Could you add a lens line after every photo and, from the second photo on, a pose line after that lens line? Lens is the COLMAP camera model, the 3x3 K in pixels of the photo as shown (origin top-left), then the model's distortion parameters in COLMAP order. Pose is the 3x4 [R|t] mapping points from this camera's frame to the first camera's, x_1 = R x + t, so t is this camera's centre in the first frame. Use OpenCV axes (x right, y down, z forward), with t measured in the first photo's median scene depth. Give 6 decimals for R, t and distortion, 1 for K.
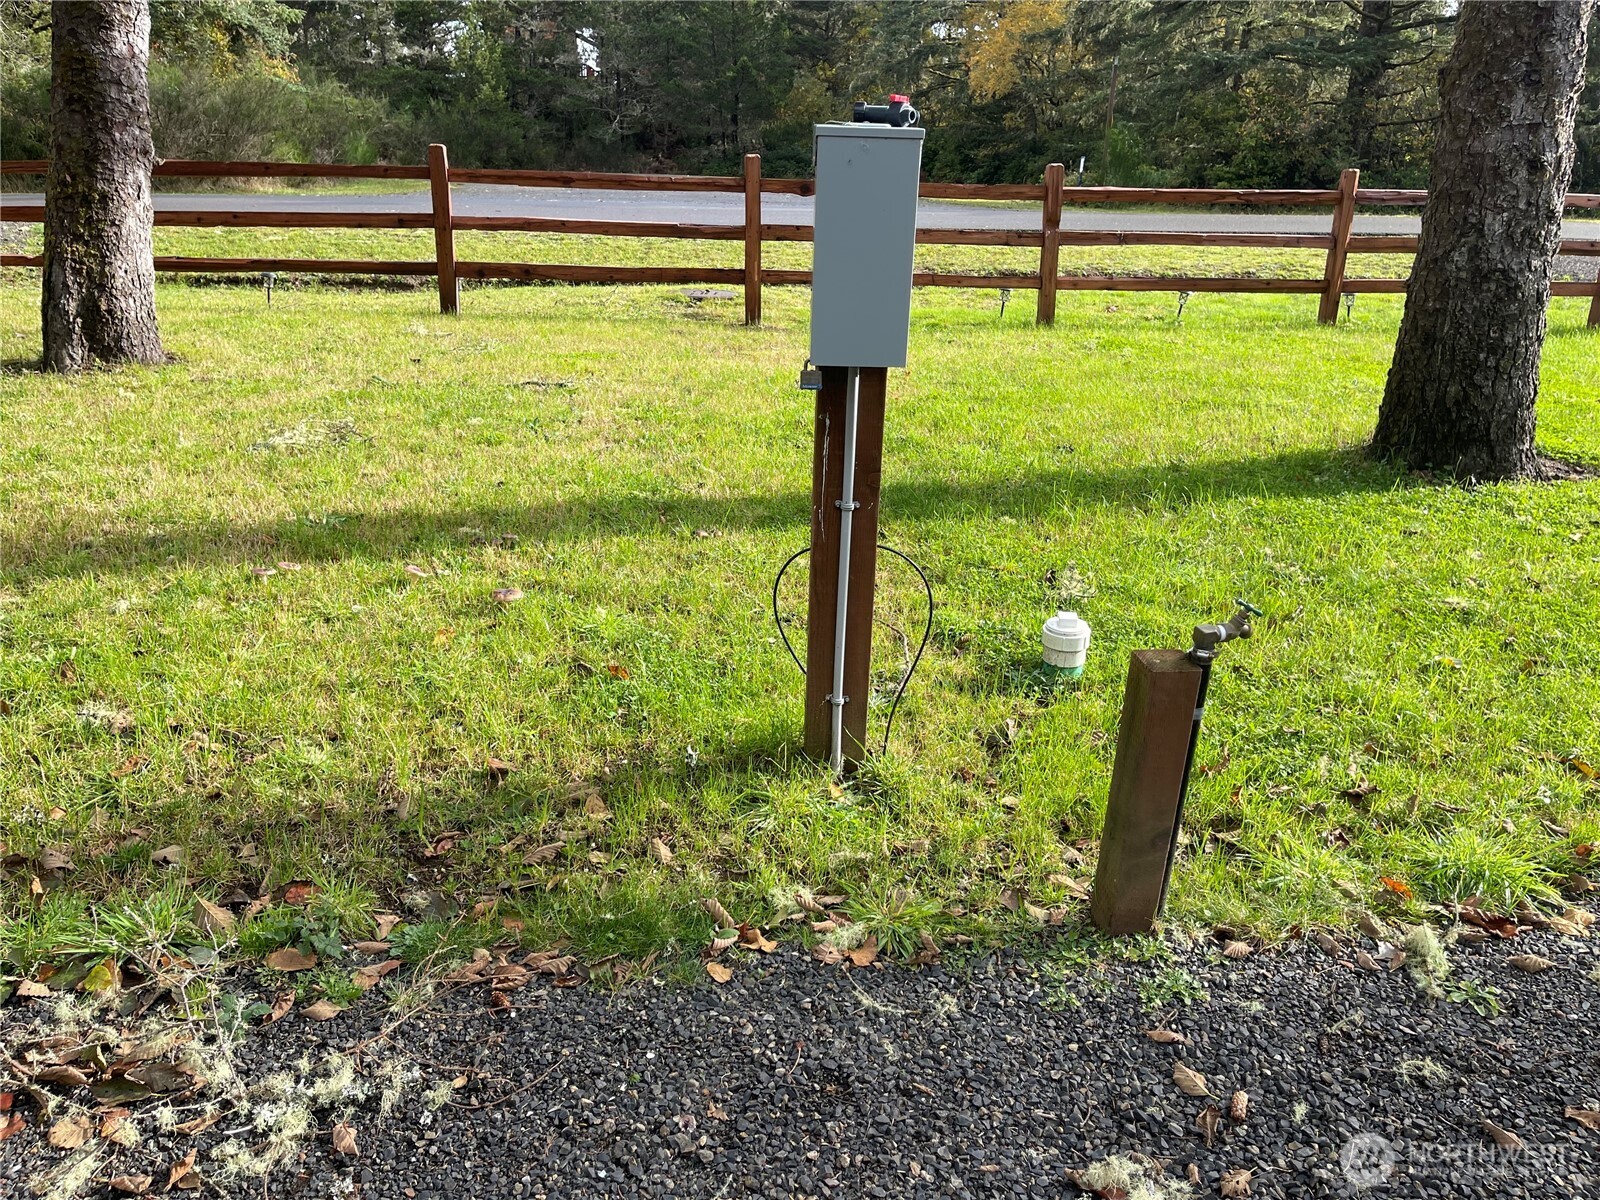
lens RADIAL K [[1206.8, 0, 793.1], [0, 1206.8, 598.0], [0, 0, 1]] dist [0.064648, -0.080433]
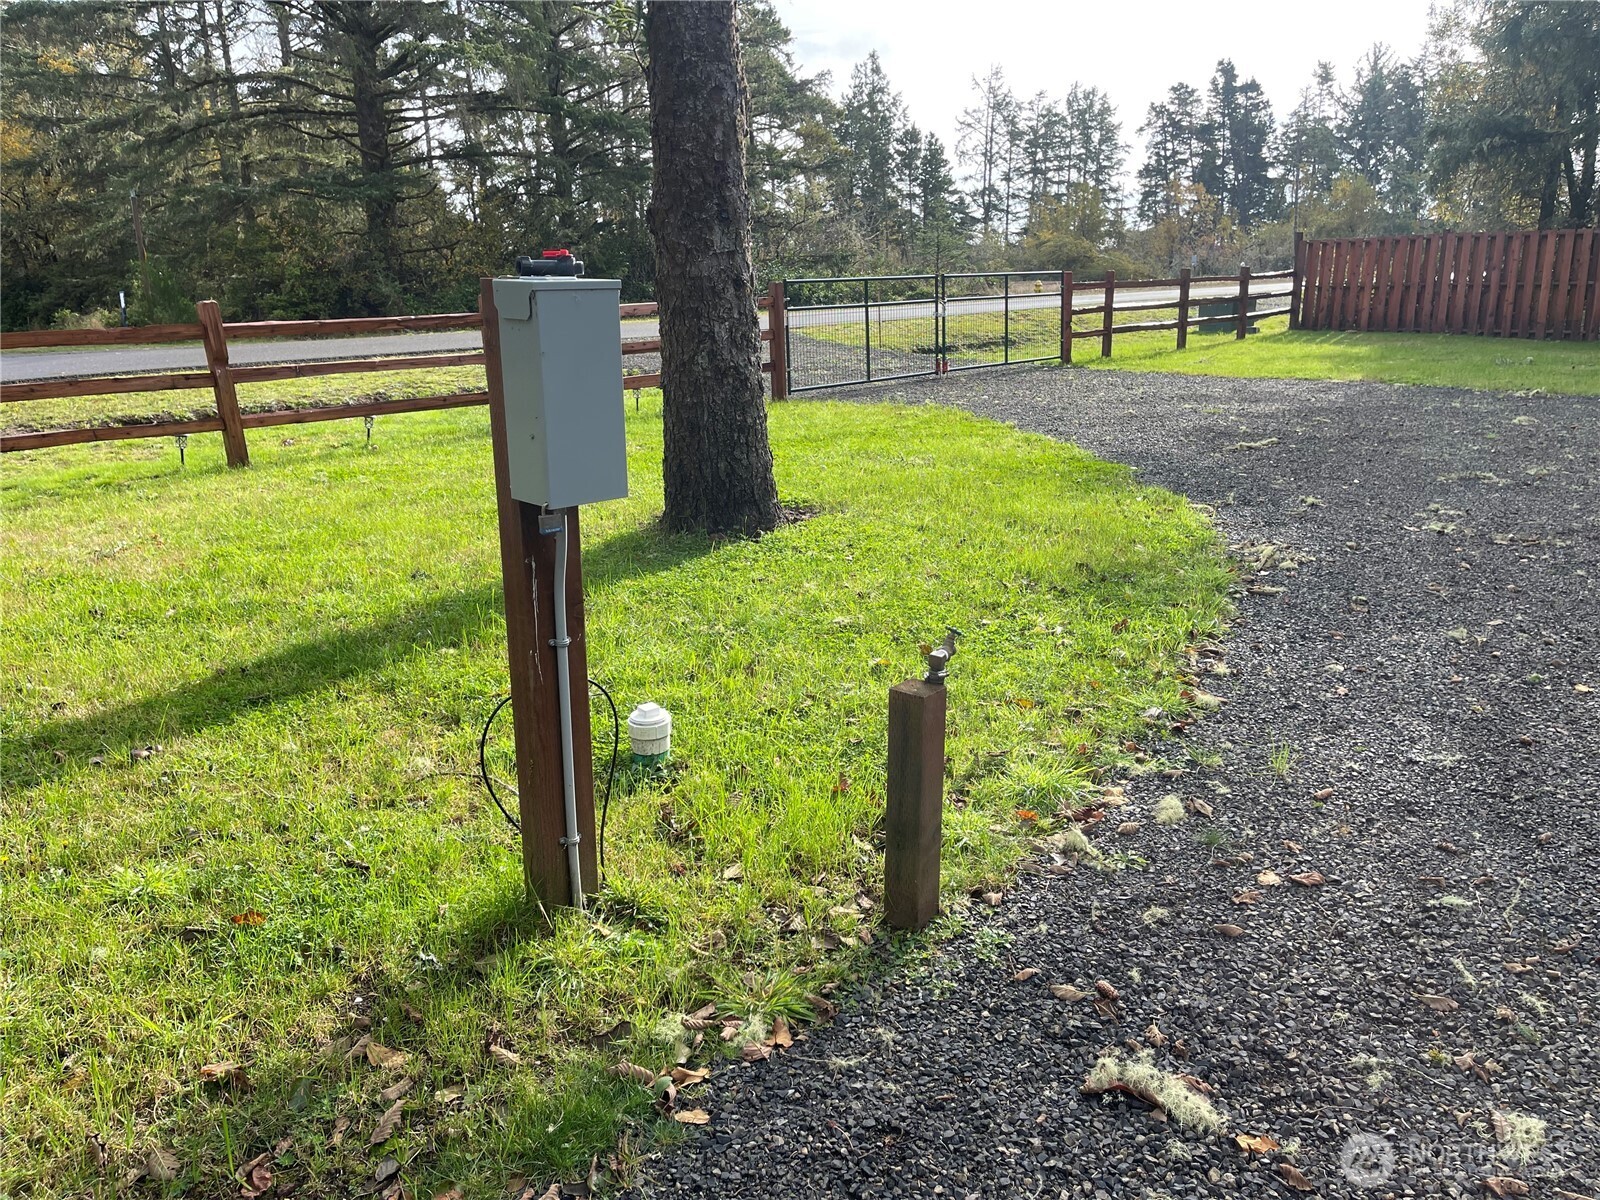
lens RADIAL K [[1206.8, 0, 795.4], [0, 1206.8, 613.5], [0, 0, 1]] dist [0.064648, -0.080433]
pose [[0.724831, -0.224221, 0.651417, -0.304975], [0.276506, 0.960736, 0.023023, -0.045445], [-0.631002, 0.163433, 0.758370, 0.075018]]
